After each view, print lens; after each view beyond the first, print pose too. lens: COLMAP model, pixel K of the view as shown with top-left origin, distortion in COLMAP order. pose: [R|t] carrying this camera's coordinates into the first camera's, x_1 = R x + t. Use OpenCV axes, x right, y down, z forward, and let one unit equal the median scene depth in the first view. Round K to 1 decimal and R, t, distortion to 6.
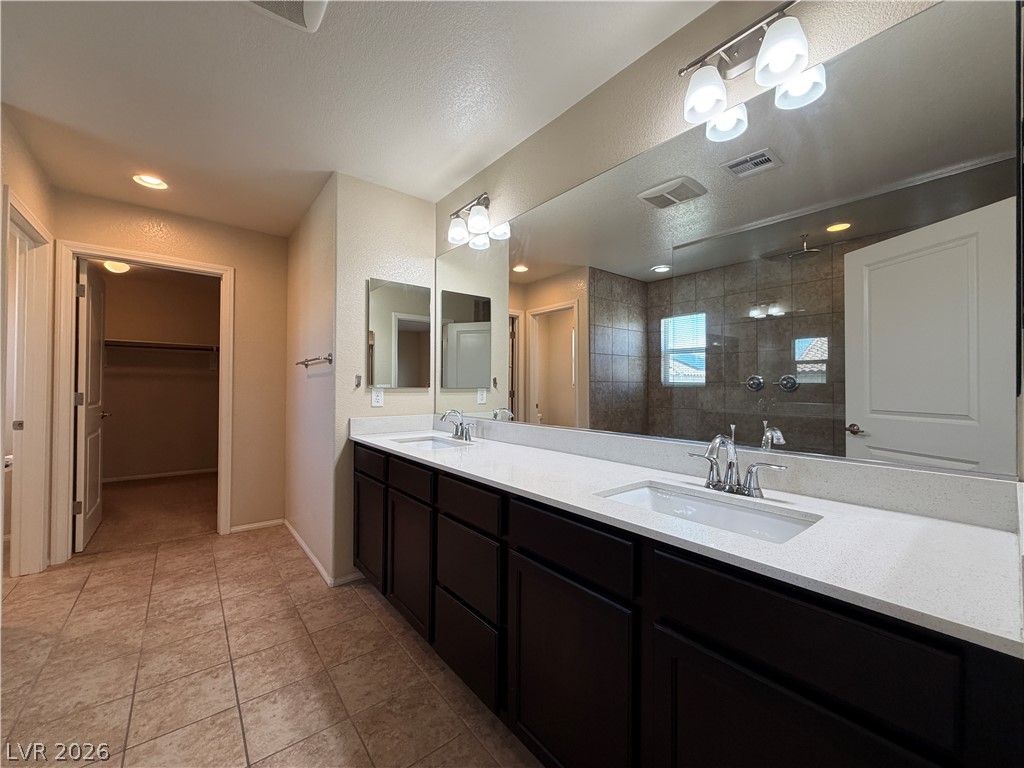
lens RADIAL K [[406.5, 0, 513.5], [0, 406.5, 383.0], [0, 0, 1]] dist [-0.000833, 0.000036]
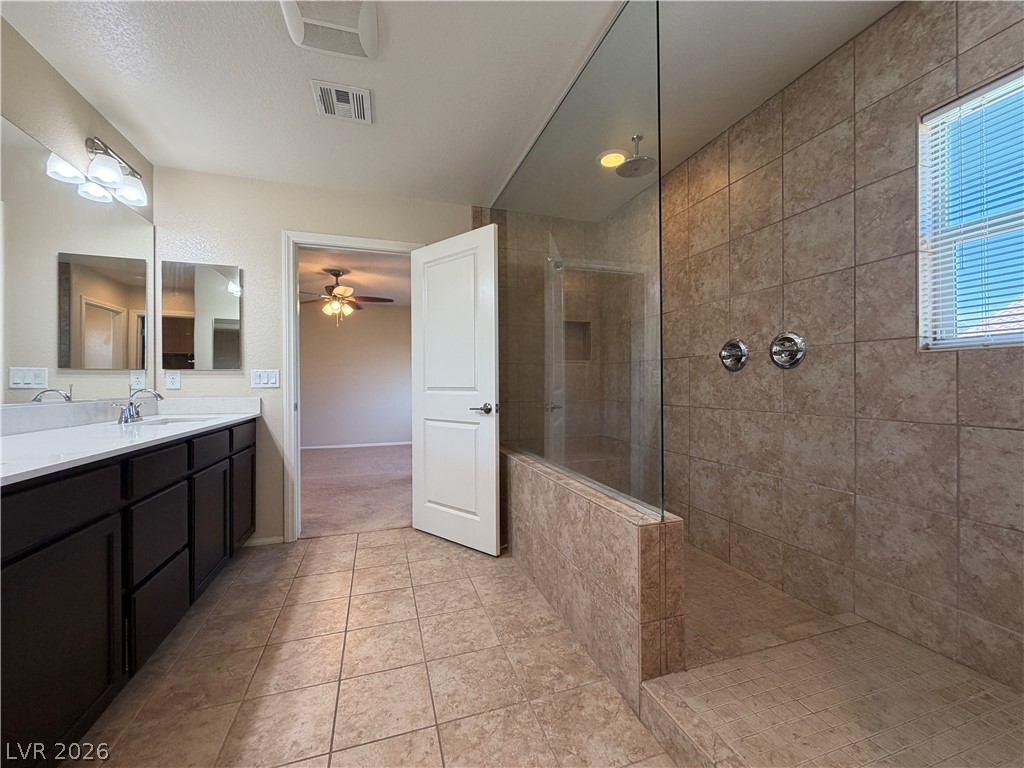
lens RADIAL K [[406.5, 0, 506.1], [0, 406.5, 384.8], [0, 0, 1]] dist [-0.000833, 0.000036]
pose [[-0.931609, -0.004801, 0.363429, -1.151305], [-0.004058, 0.999988, 0.002806, 0.073328], [-0.363438, 0.001139, -0.931618, 1.452657]]
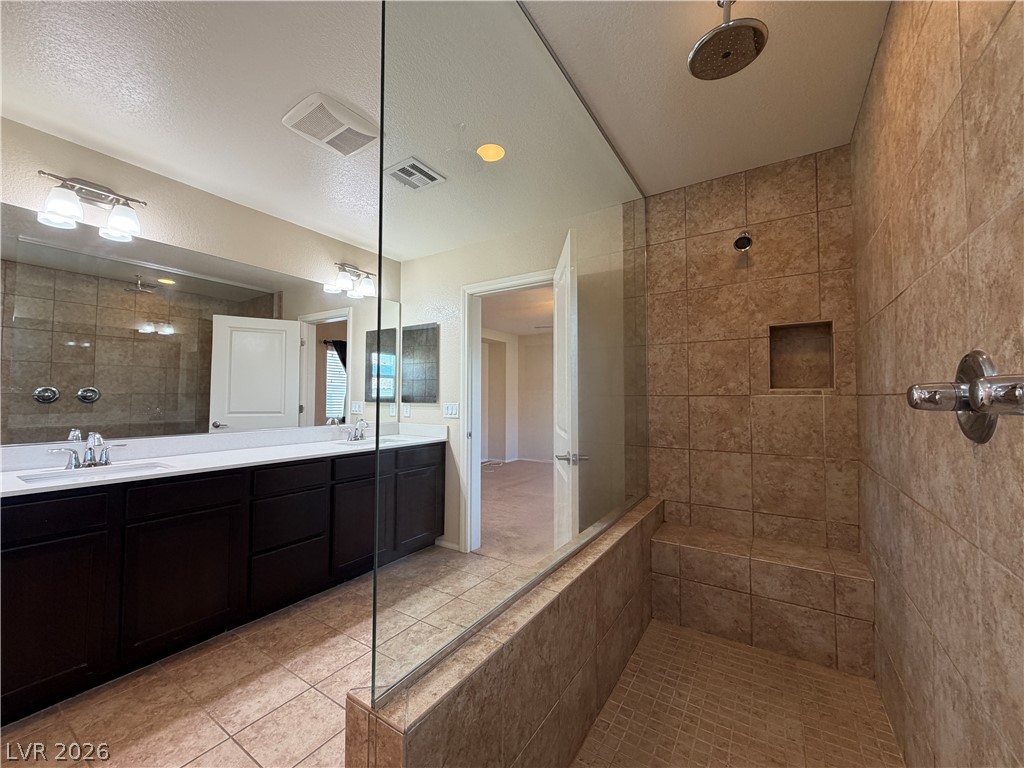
lens RADIAL K [[406.5, 0, 507.5], [0, 406.5, 382.3], [0, 0, 1]] dist [-0.000833, 0.000036]
pose [[-0.301640, 0.027703, 0.953019, -1.641719], [-0.007929, 0.999470, -0.031563, -0.018449], [-0.953389, -0.017077, -0.301261, 0.615530]]
